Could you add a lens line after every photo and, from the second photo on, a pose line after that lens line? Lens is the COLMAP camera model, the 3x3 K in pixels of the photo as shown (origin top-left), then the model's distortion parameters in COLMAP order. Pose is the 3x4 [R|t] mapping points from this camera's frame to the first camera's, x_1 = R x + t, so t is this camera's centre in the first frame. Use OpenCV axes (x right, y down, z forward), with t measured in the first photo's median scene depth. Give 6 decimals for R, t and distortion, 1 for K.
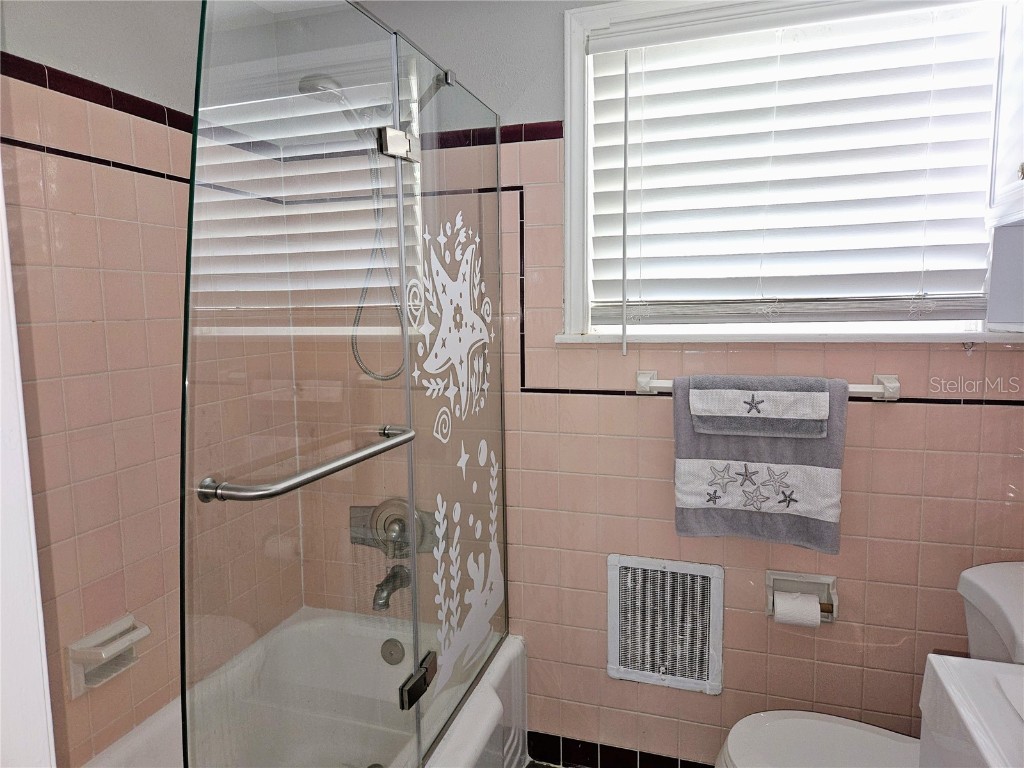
lens RADIAL K [[685.1, 0, 506.9], [0, 685.1, 384.0], [0, 0, 1]] dist [0.071261, -0.062557]
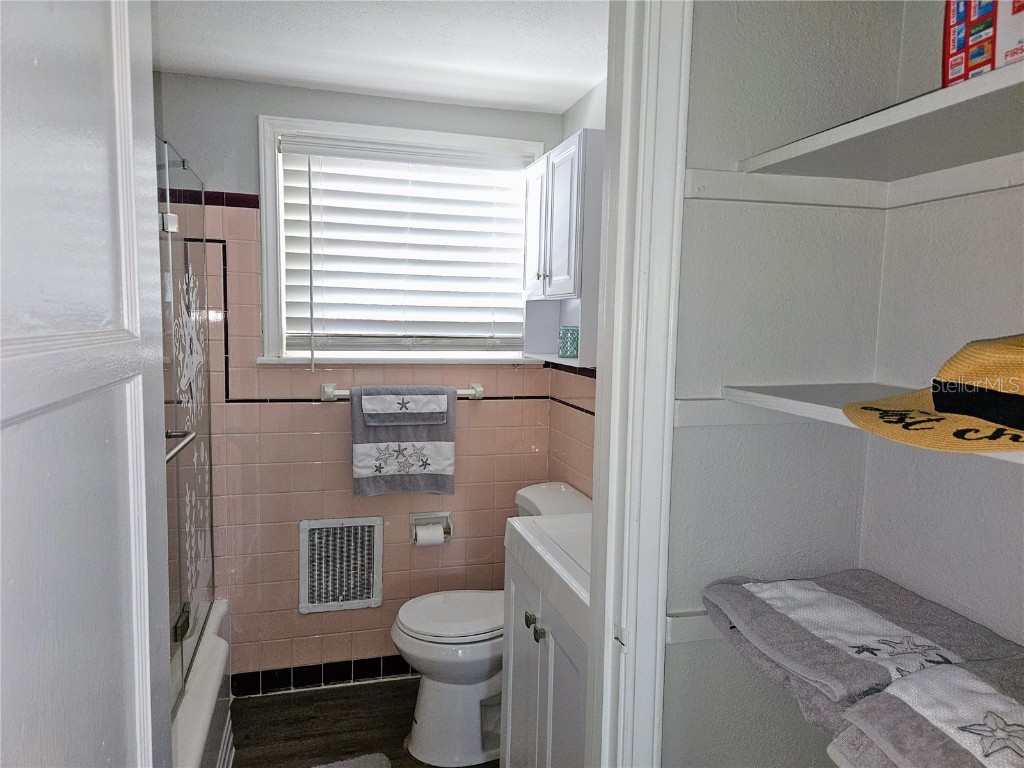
lens RADIAL K [[685.1, 0, 512.5], [0, 685.1, 391.8], [0, 0, 1]] dist [0.071261, -0.062557]
pose [[0.828596, -0.029614, 0.559063, -0.275922], [0.028376, 0.999538, 0.010890, -0.007612], [-0.559127, 0.006840, 0.829054, -0.374815]]
